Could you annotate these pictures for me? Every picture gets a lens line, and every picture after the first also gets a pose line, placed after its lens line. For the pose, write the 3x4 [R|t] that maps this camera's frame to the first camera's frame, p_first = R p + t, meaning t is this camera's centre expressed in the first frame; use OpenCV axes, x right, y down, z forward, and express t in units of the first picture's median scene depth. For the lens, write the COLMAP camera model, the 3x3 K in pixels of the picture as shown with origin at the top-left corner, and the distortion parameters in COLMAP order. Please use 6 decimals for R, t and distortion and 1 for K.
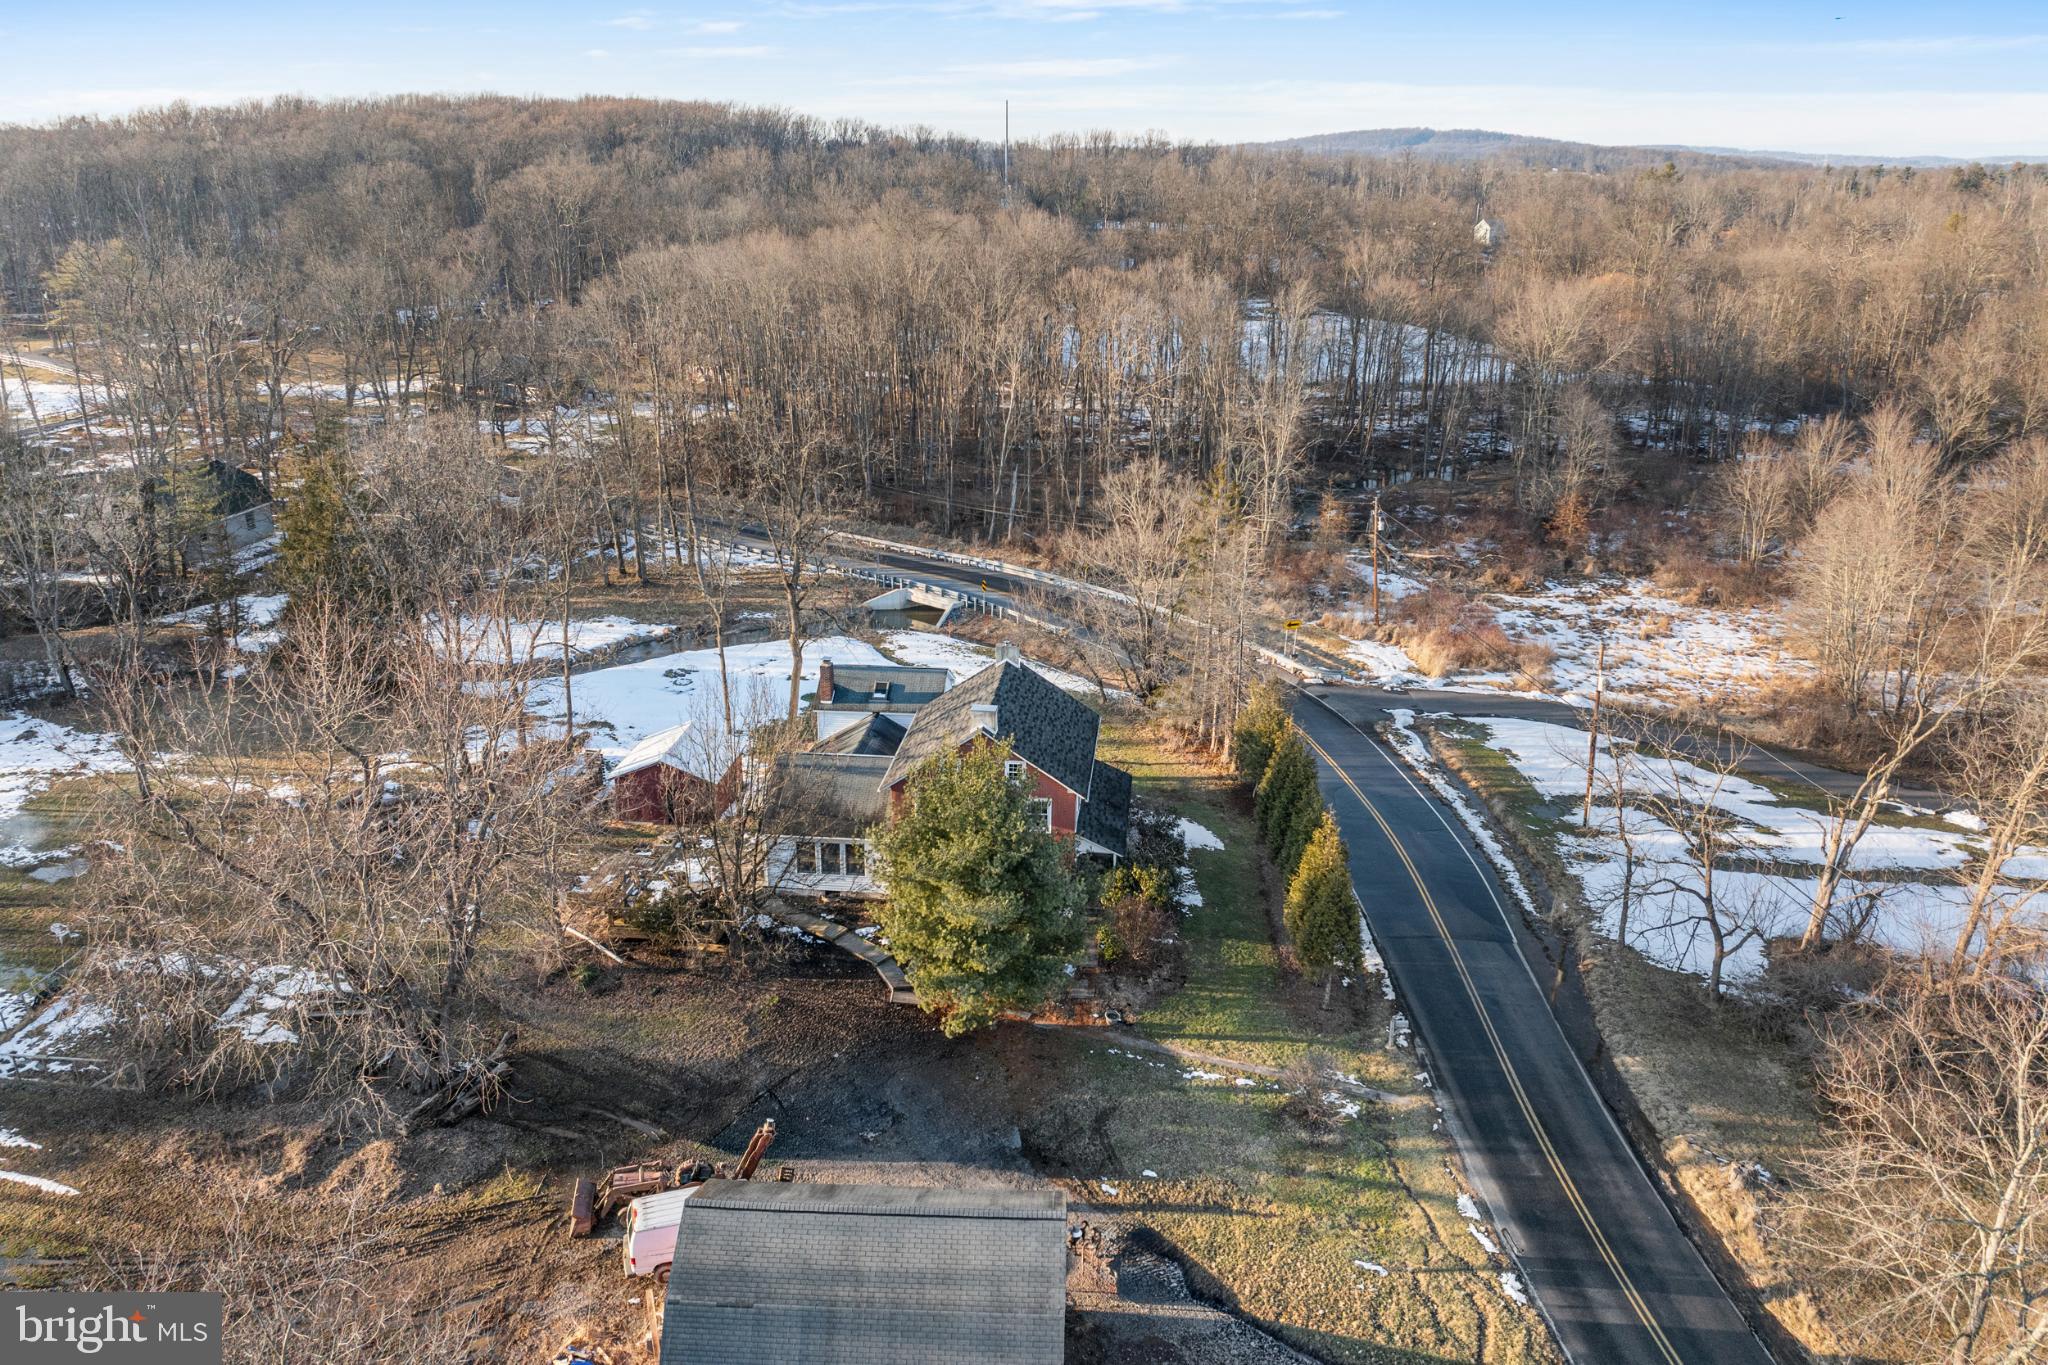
lens RADIAL K [[1421.9, 0, 1024.0], [0, 1421.9, 682.5], [0, 0, 1]] dist [-0.039760, -0.002979]
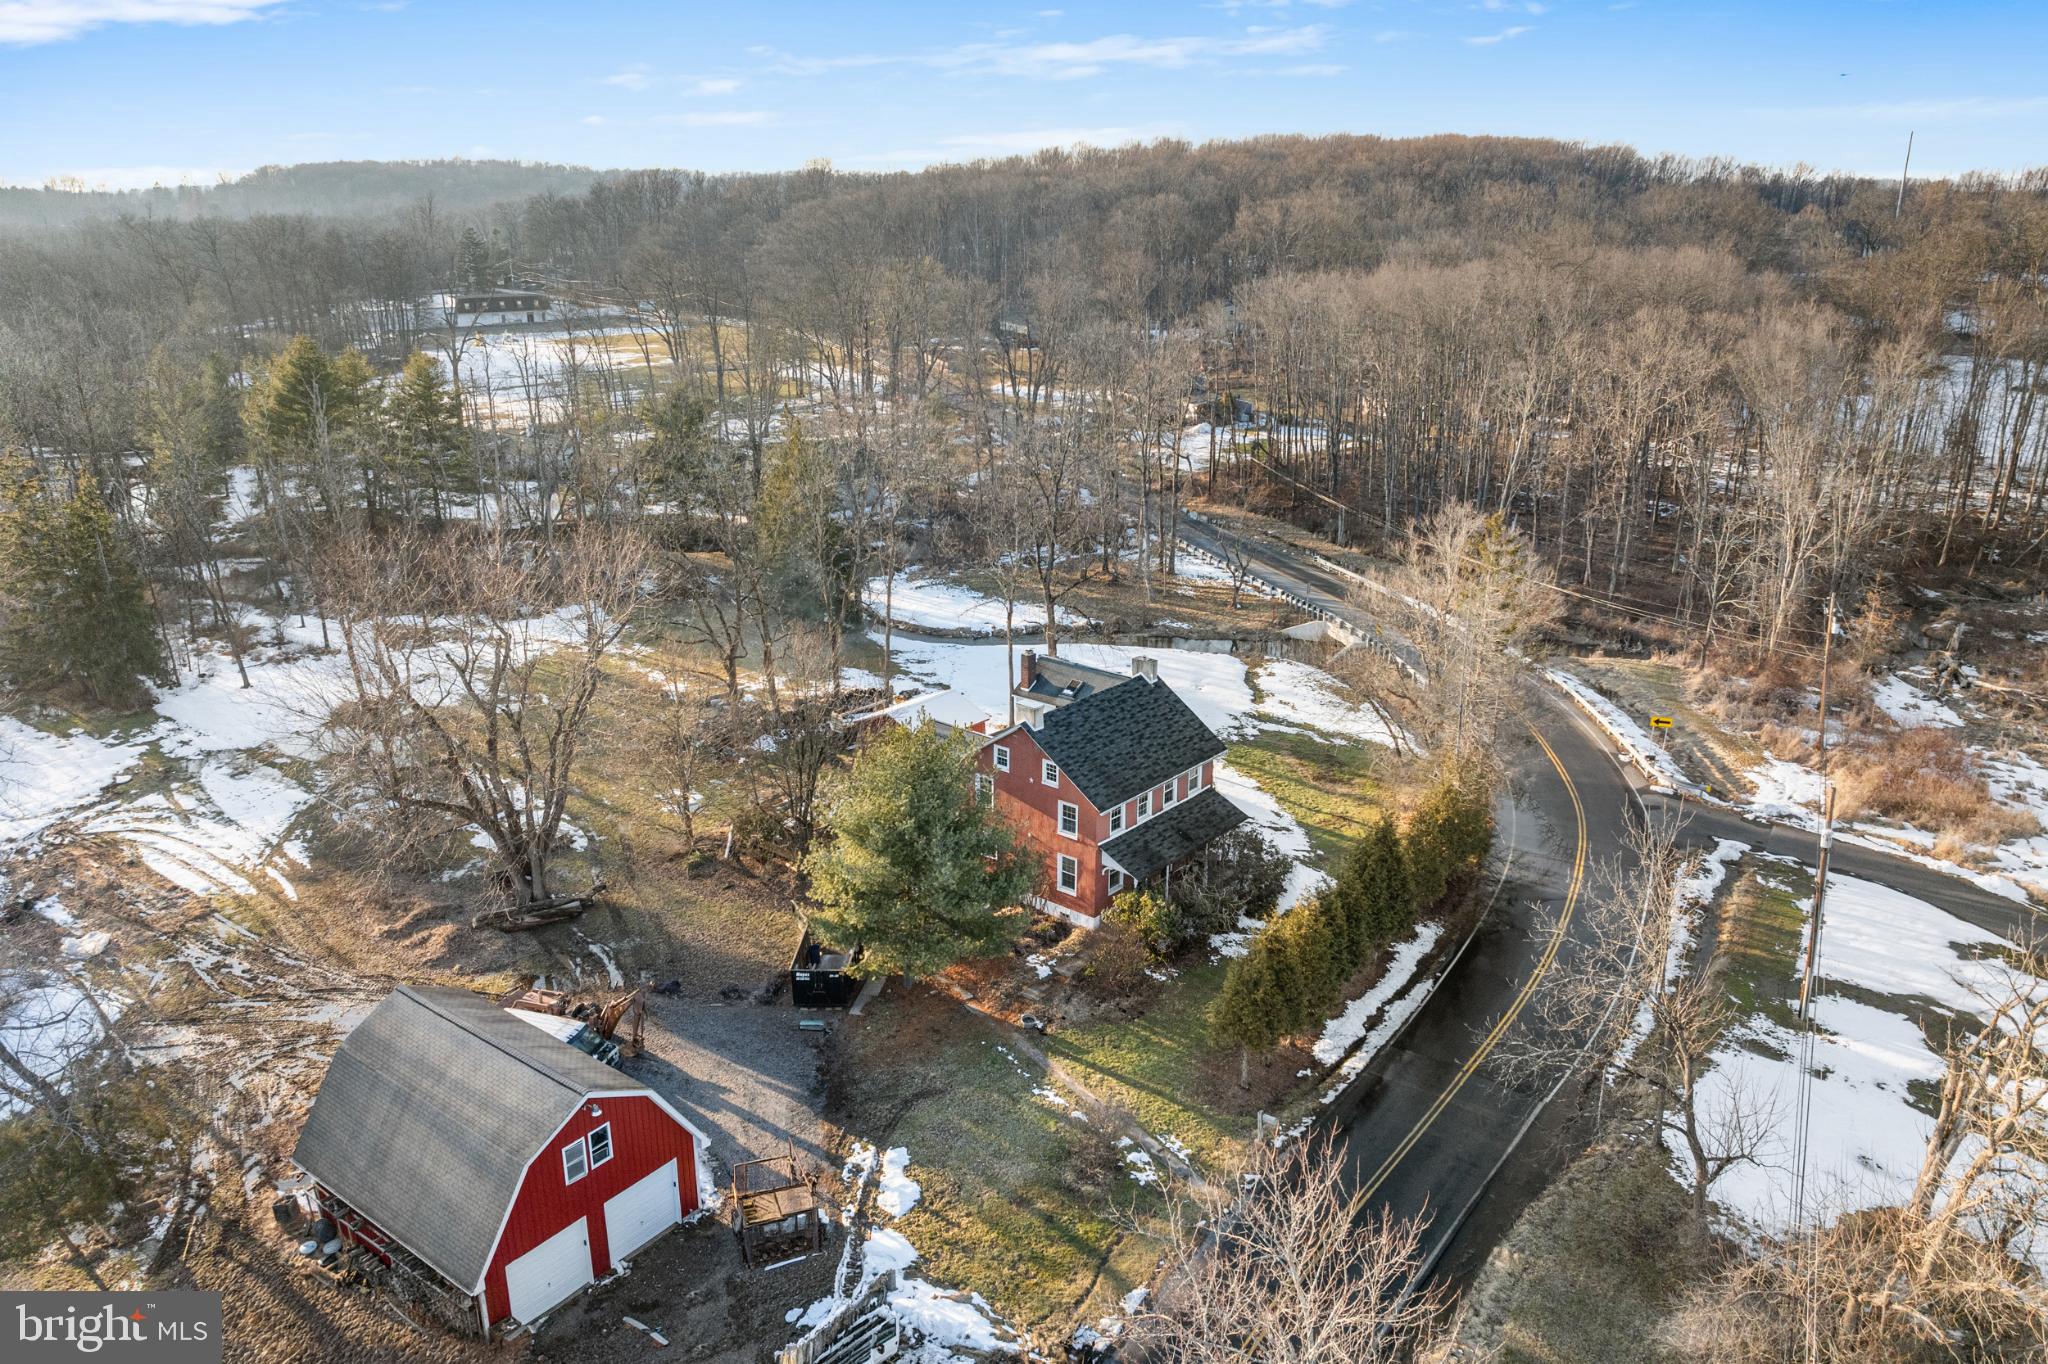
lens RADIAL K [[1421.9, 0, 1024.0], [0, 1421.9, 682.0], [0, 0, 1]] dist [-0.039760, -0.002979]
pose [[0.832186, 0.176053, -0.525806, 0.379520], [-0.188628, 0.981587, 0.030121, -0.021257], [0.521427, 0.074115, 0.850071, 0.084732]]
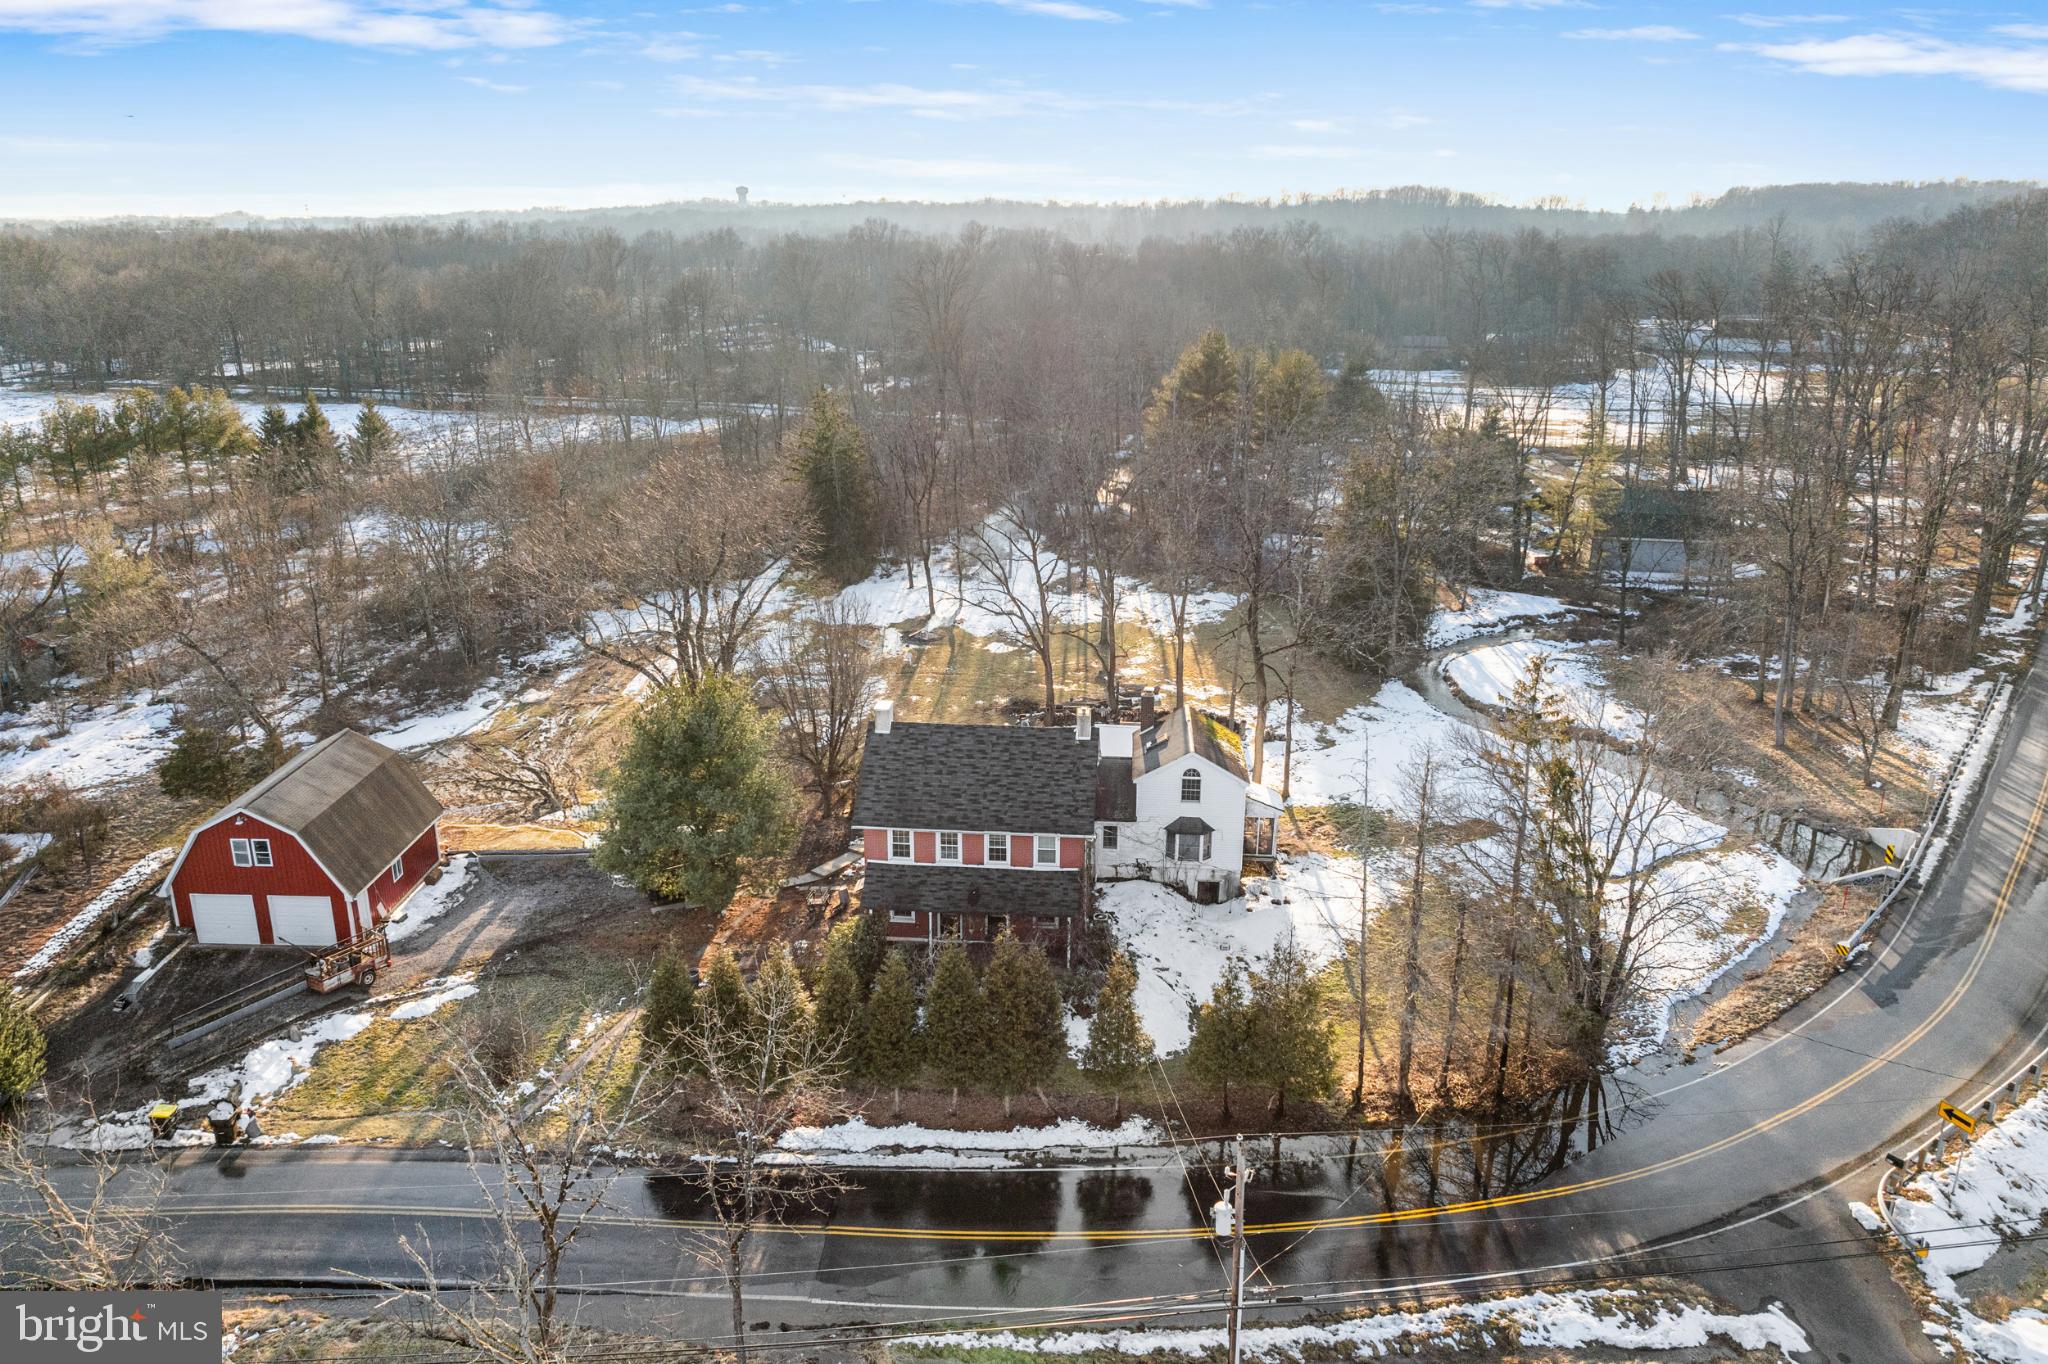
lens RADIAL K [[1436.3, 0, 1029.4], [0, 1436.3, 648.0], [0, 0, 1]] dist [-0.038252, -0.000217]
pose [[0.031641, 0.279550, -0.959610, 0.710530], [-0.340300, 0.905743, 0.252637, -0.234854], [0.939784, 0.318561, 0.123789, 0.705712]]
